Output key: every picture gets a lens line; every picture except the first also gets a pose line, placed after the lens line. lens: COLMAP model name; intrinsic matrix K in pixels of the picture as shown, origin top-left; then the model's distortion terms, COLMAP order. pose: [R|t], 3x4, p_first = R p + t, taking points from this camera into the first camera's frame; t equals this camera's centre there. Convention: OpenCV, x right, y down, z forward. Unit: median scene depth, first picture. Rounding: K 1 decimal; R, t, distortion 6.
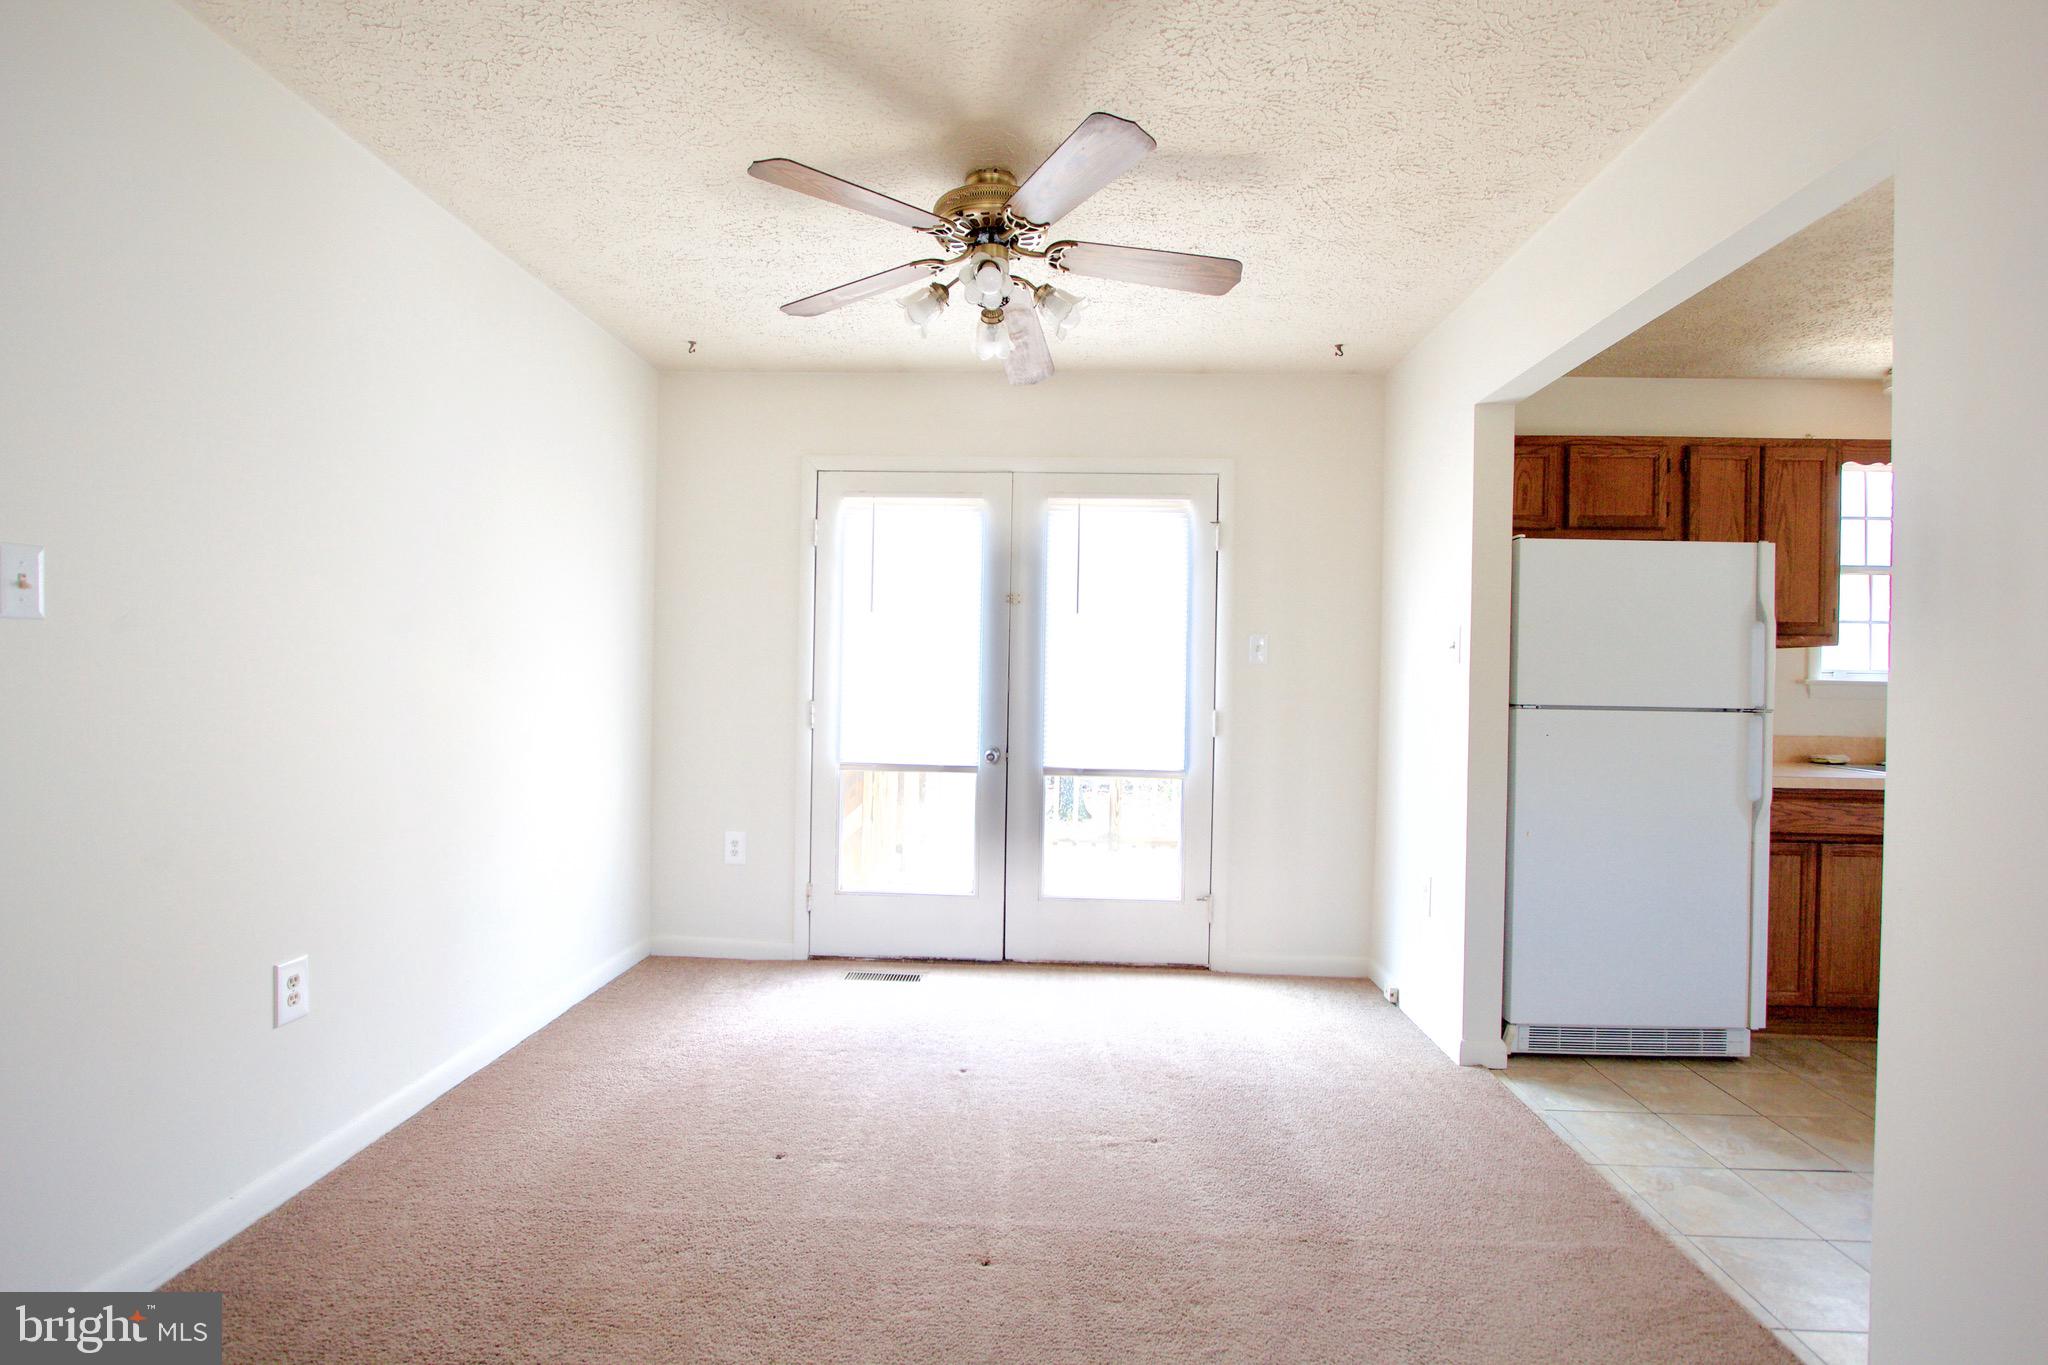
lens RADIAL K [[938.5, 0, 1020.9], [0, 938.5, 686.4], [0, 0, 1]] dist [-0.018478, 0.002354]
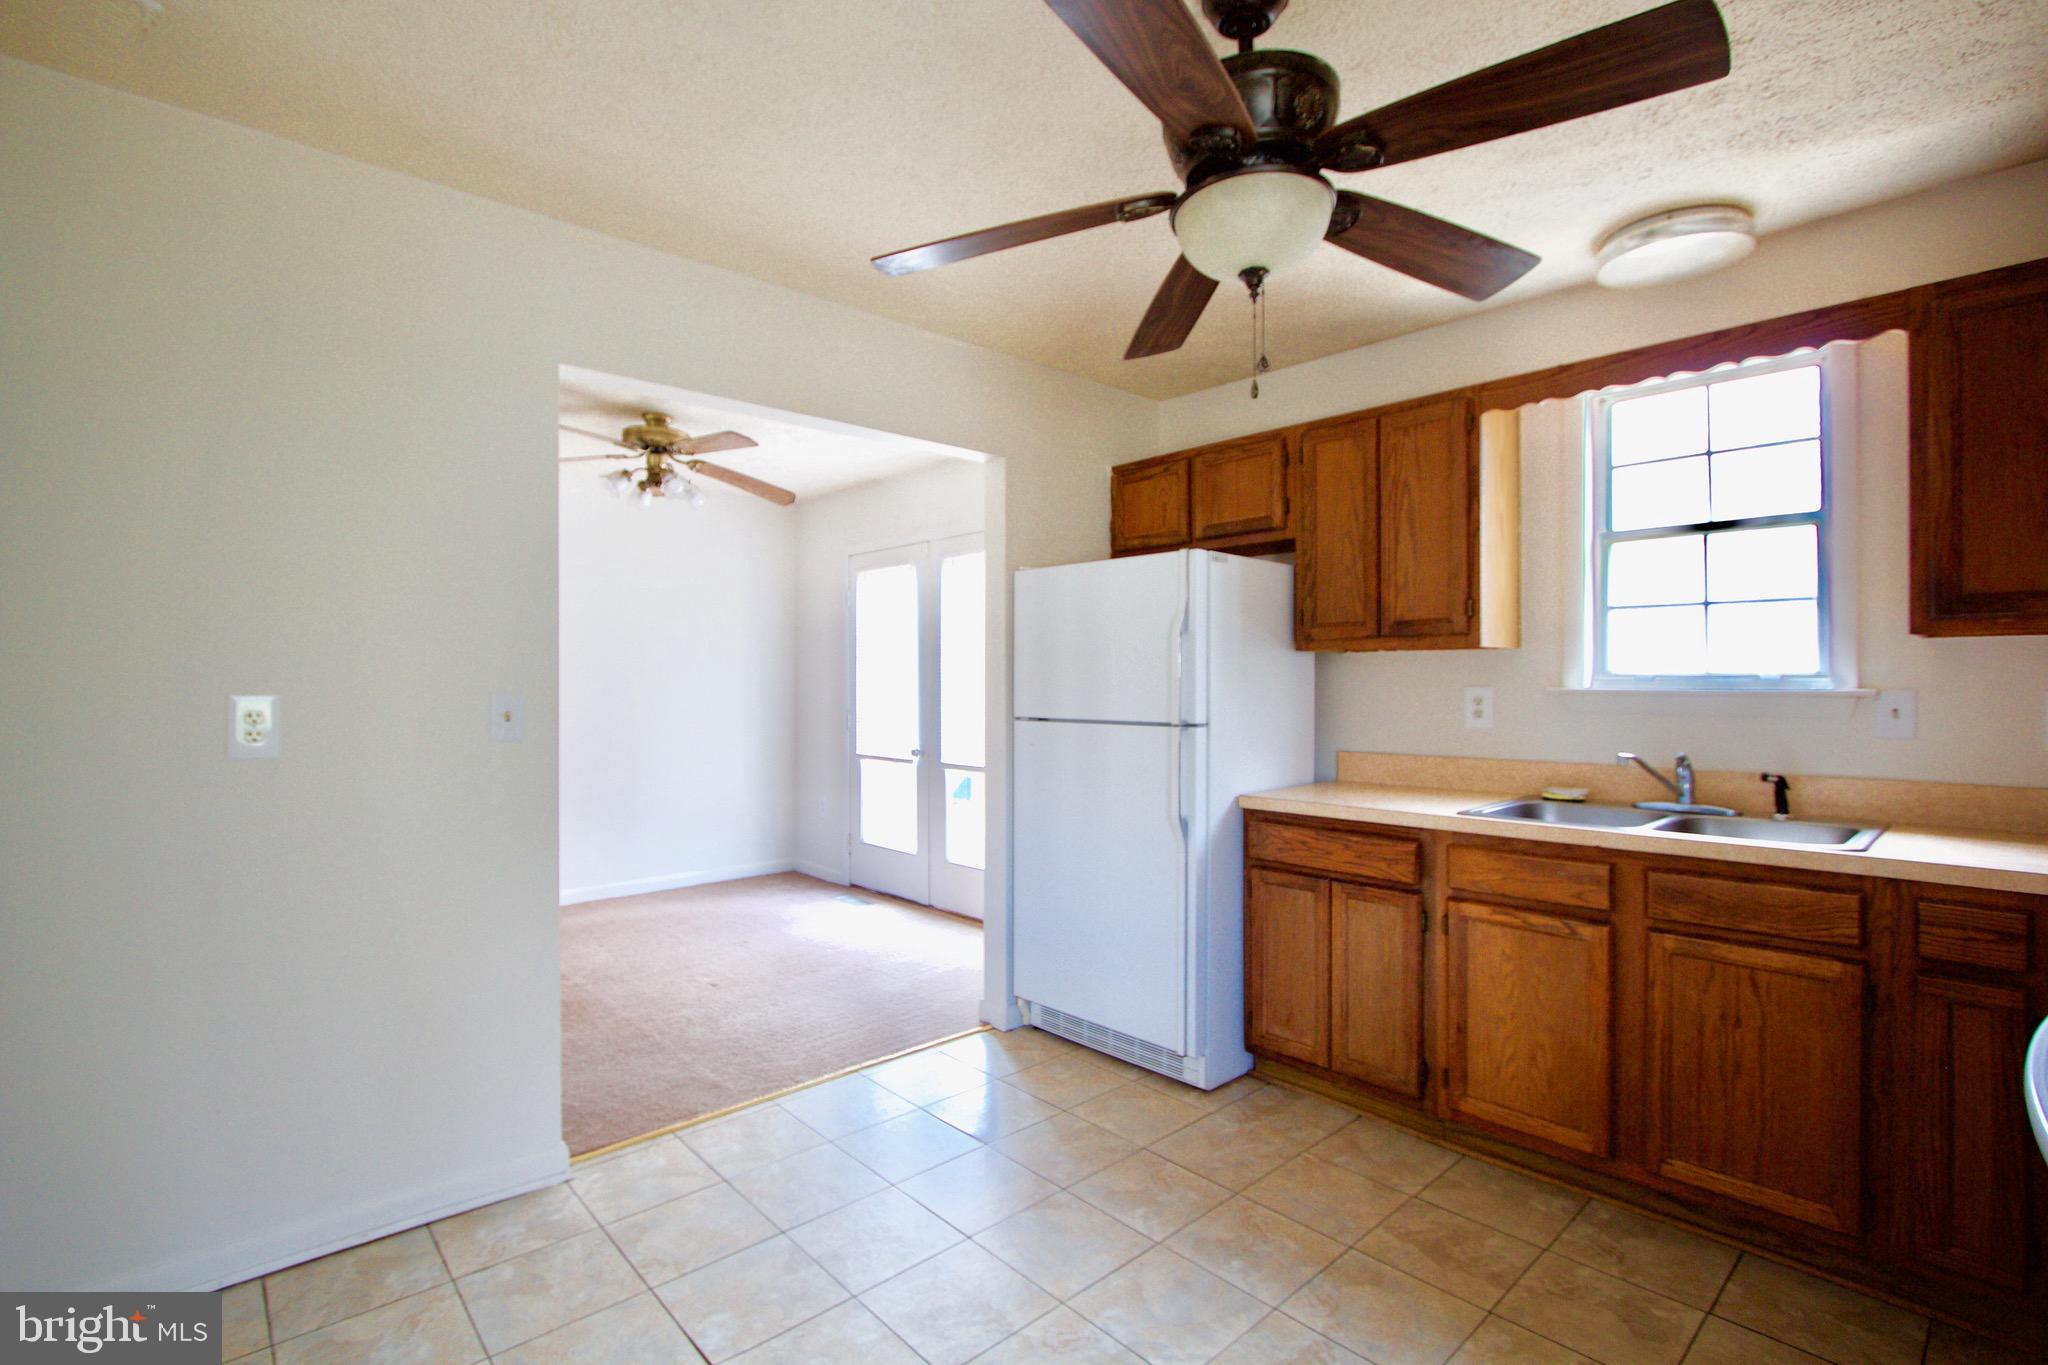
lens RADIAL K [[938.5, 0, 1028.2], [0, 938.5, 686.0], [0, 0, 1]] dist [-0.018478, 0.002354]
pose [[0.709924, -0.015251, -0.704113, 1.170806], [0.006698, 0.999866, -0.014904, -0.000548], [0.704246, 0.005865, 0.709931, 0.166198]]
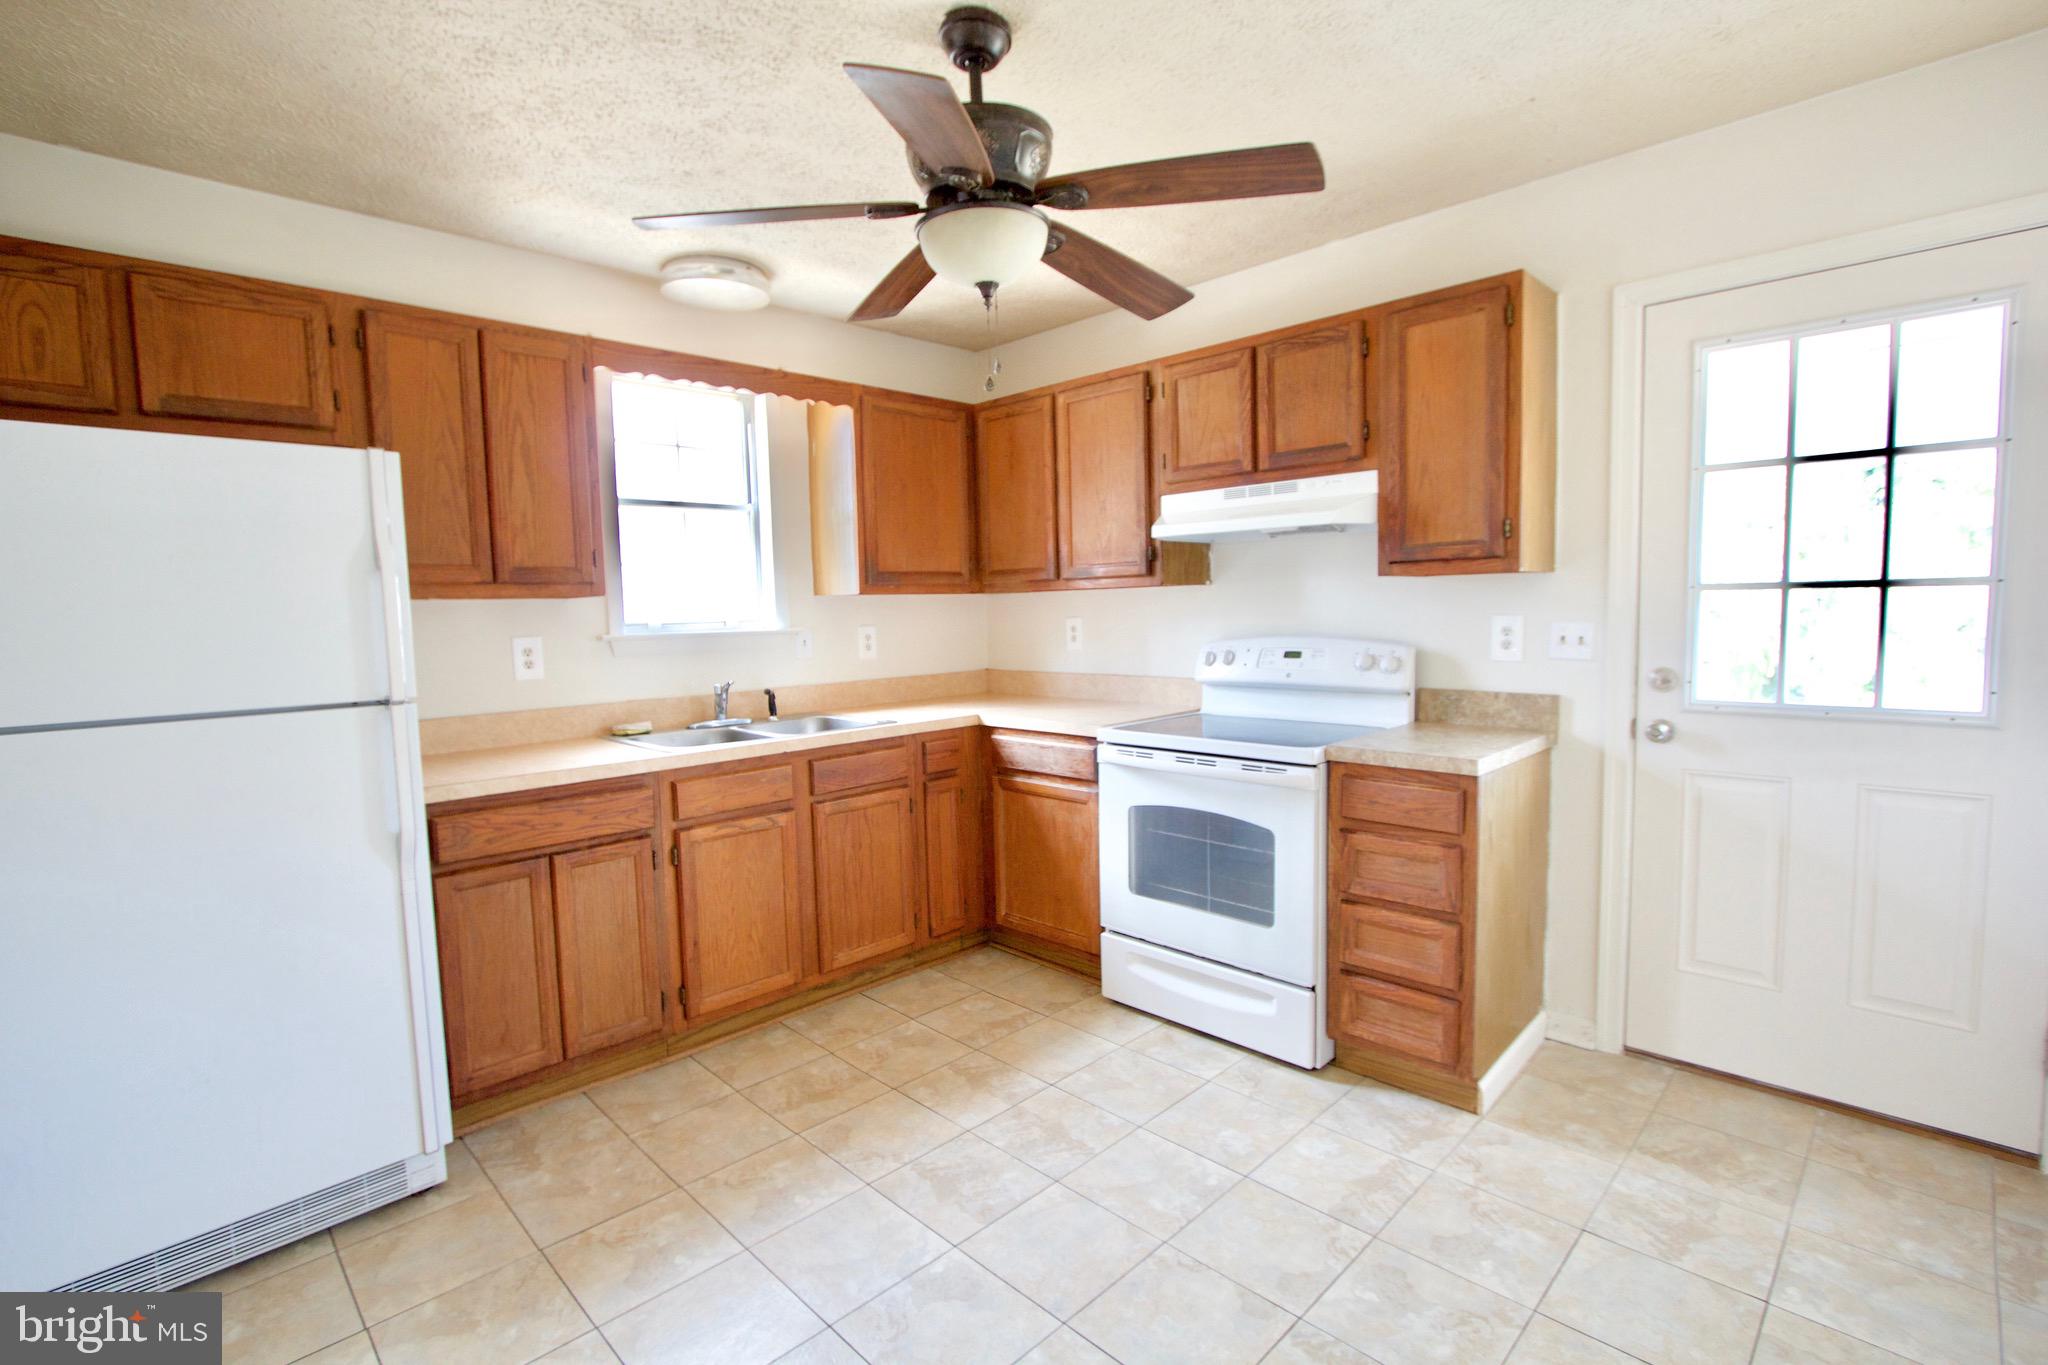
lens RADIAL K [[938.5, 0, 1014.3], [0, 938.5, 682.8], [0, 0, 1]] dist [-0.018478, 0.002354]
pose [[0.681872, -0.092071, 0.725653, 0.525158], [0.044023, 0.995414, 0.084931, -0.021664], [-0.730145, -0.025967, 0.682799, 0.174337]]
